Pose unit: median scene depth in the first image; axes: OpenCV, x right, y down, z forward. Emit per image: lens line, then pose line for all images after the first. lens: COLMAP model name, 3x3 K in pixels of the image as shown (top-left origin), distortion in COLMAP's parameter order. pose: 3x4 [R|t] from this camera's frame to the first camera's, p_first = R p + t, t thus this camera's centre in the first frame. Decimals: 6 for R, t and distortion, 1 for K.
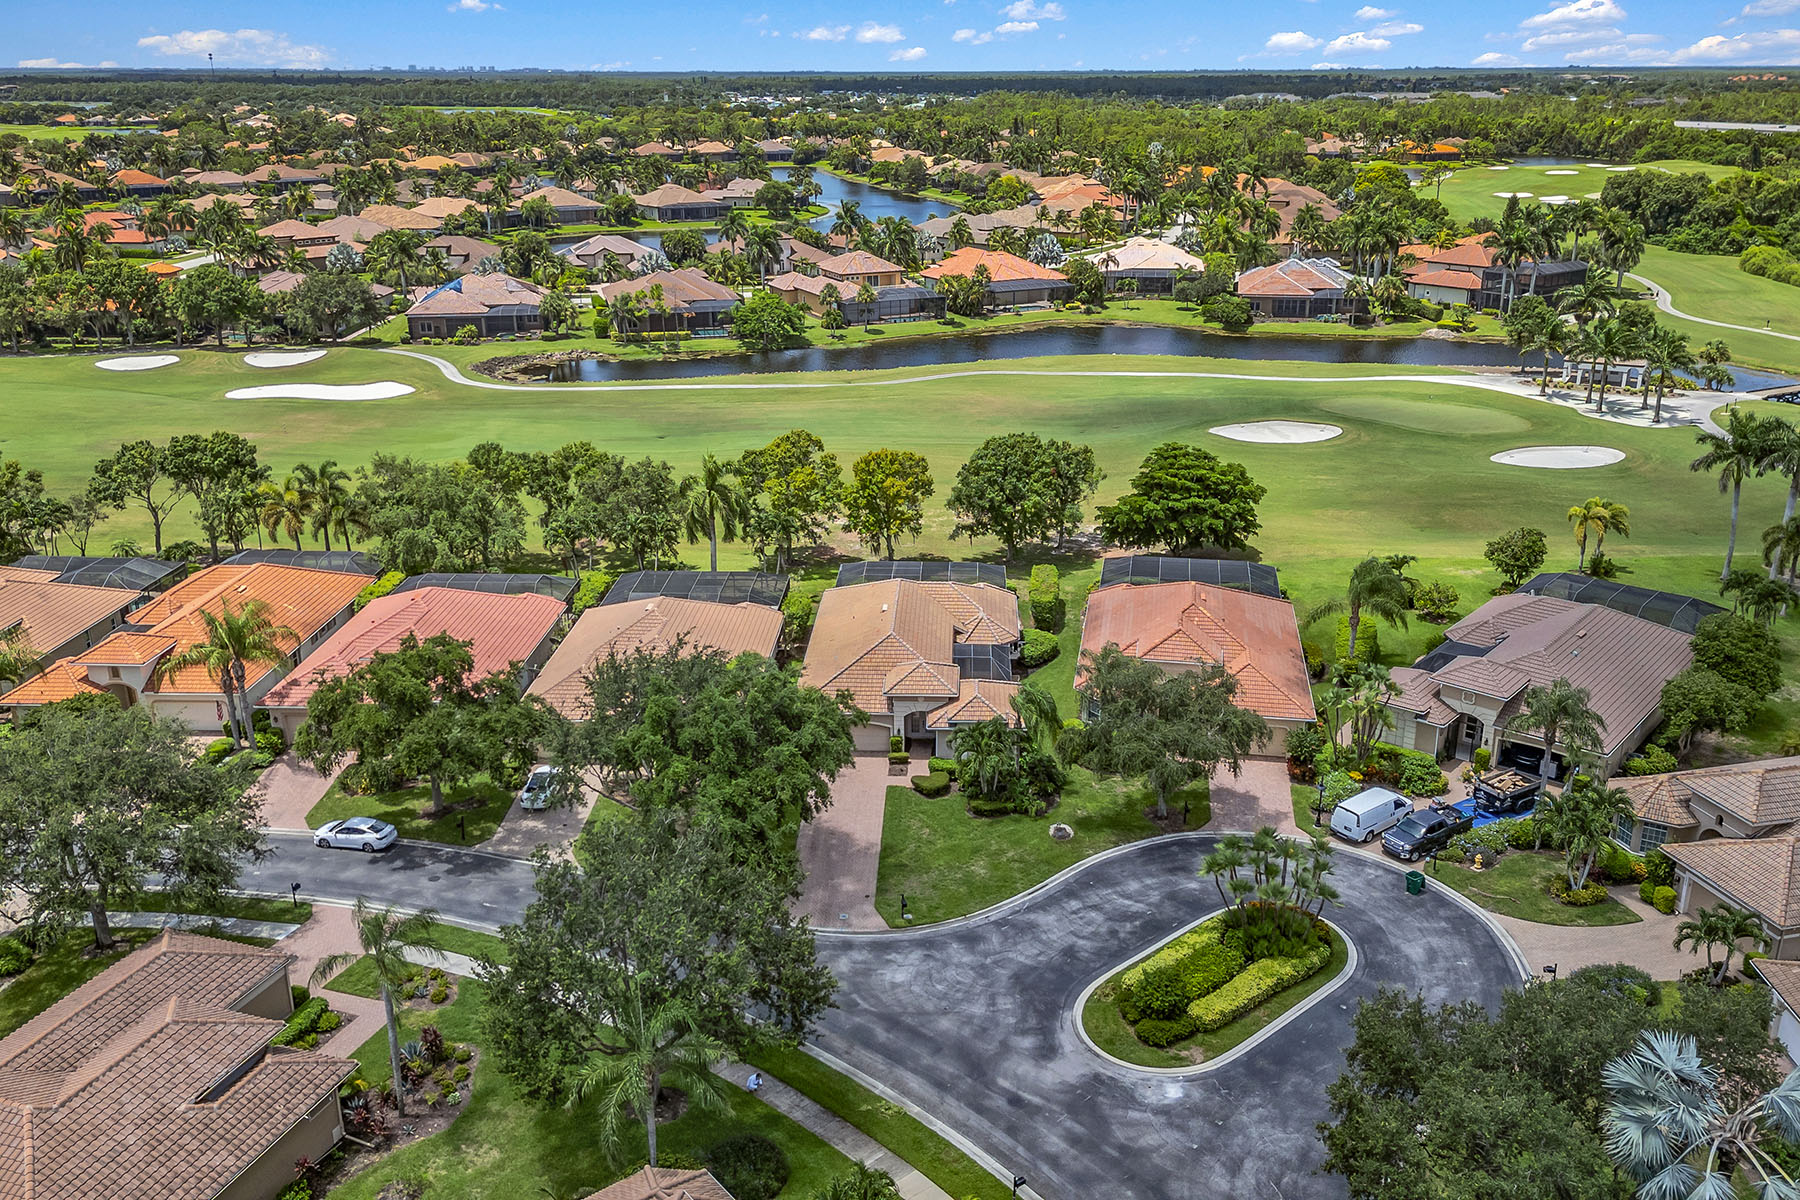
lens RADIAL K [[1492.6, 0, 910.5], [0, 1492.6, 603.5], [0, 0, 1]] dist [0.076916, -0.093546]
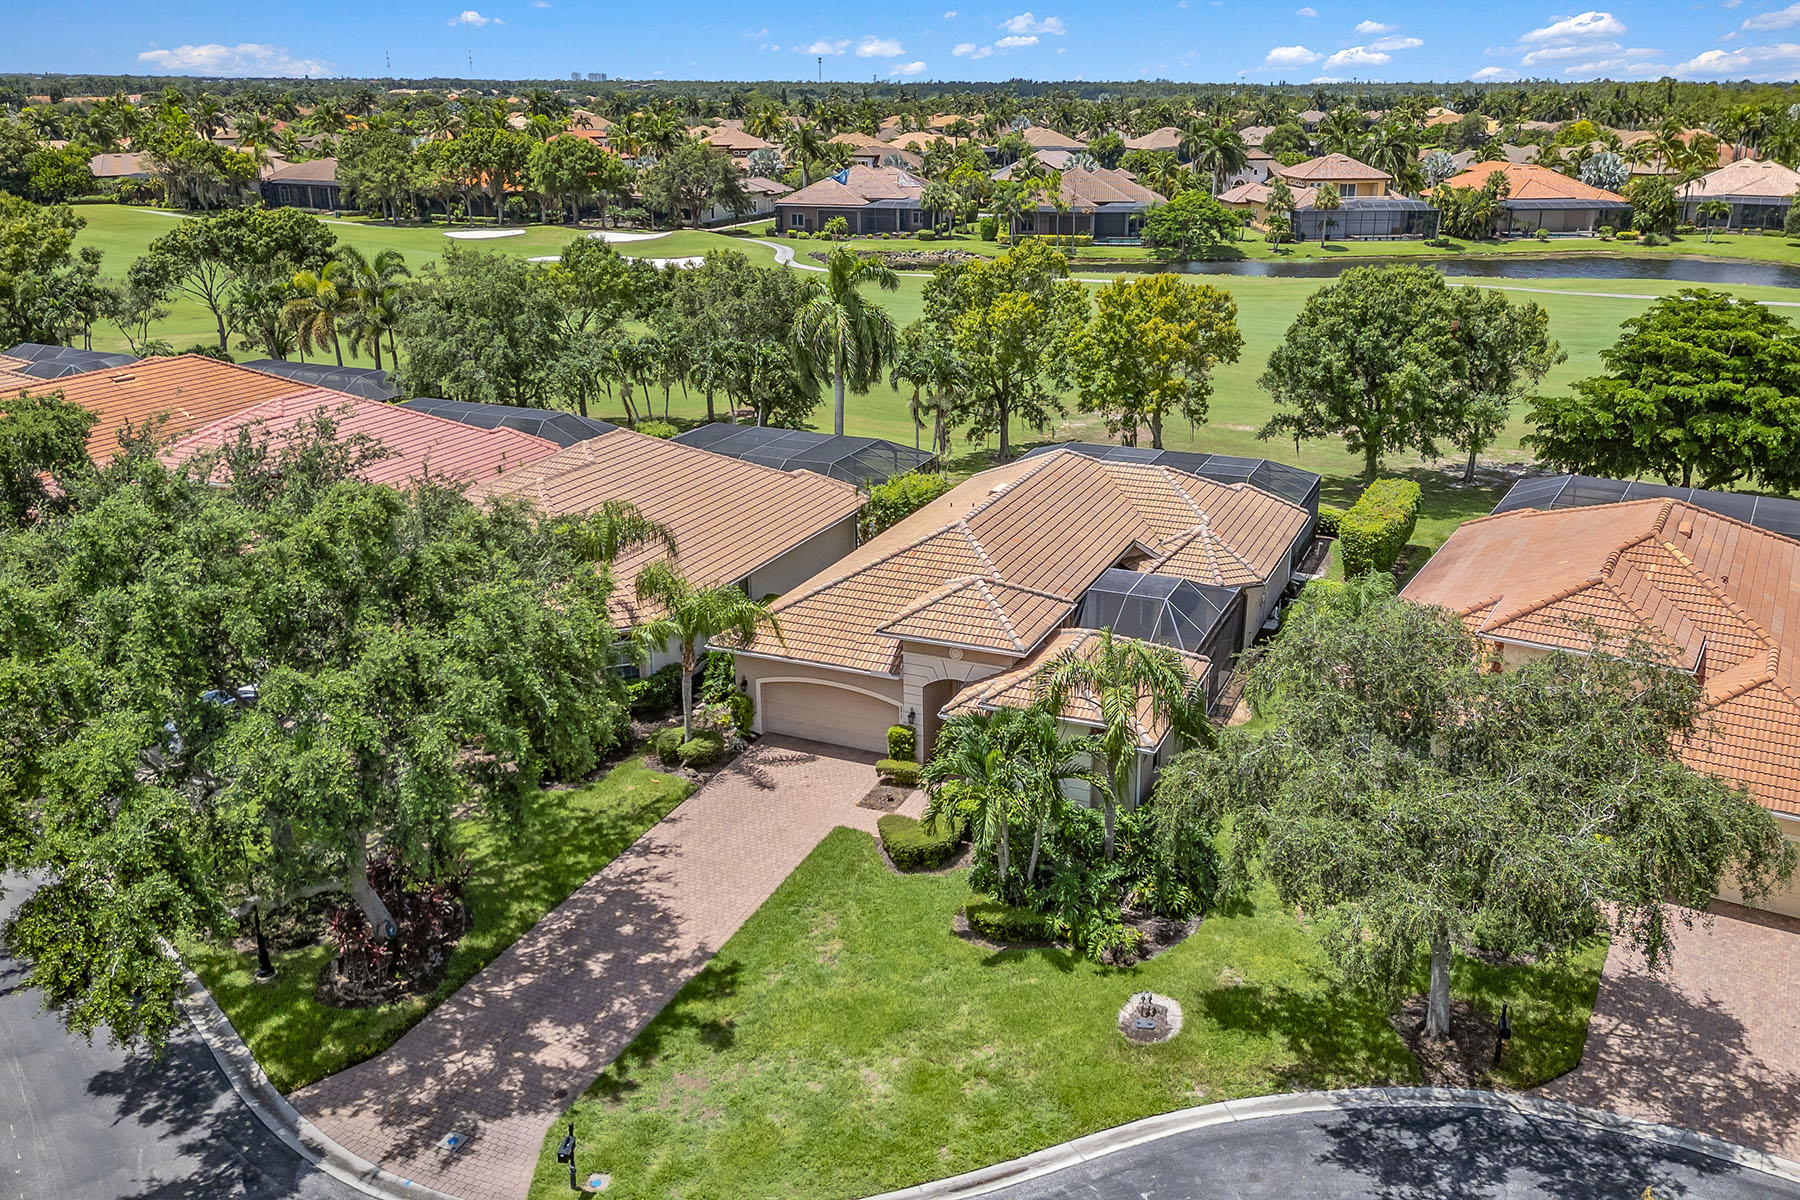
lens RADIAL K [[1492.6, 0, 925.6], [0, 1492.6, 596.7], [0, 0, 1]] dist [0.076916, -0.093546]
pose [[0.937077, 0.119051, -0.328197, 0.109762], [-0.123495, 0.992318, 0.007349, 0.032729], [0.326550, 0.033644, 0.944581, 0.413273]]
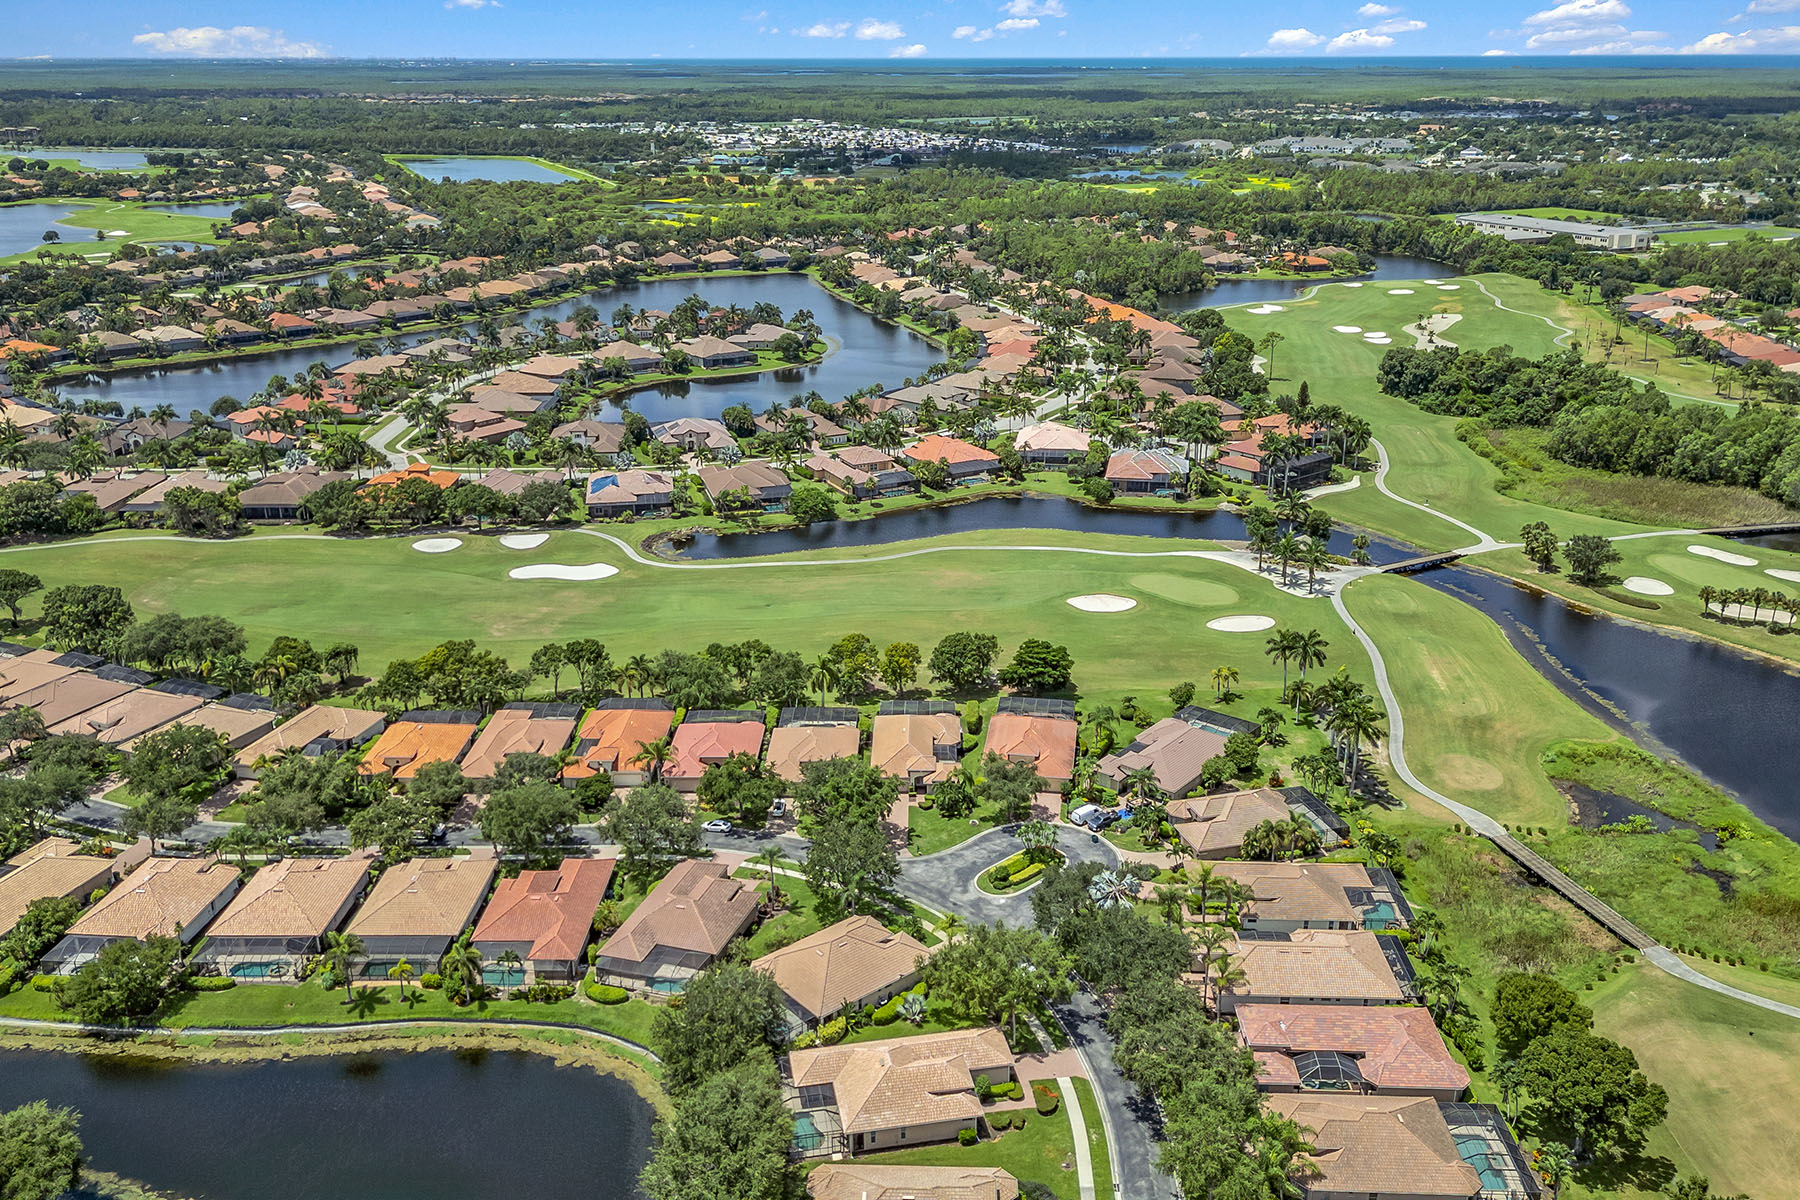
lens RADIAL K [[1492.6, 0, 909.2], [0, 1492.6, 589.5], [0, 0, 1]] dist [0.076916, -0.093546]
pose [[0.999720, -0.008671, 0.021997, -0.049780], [0.008661, 0.999962, 0.000533, -0.186613], [-0.022001, -0.000342, 0.999758, -1.170031]]
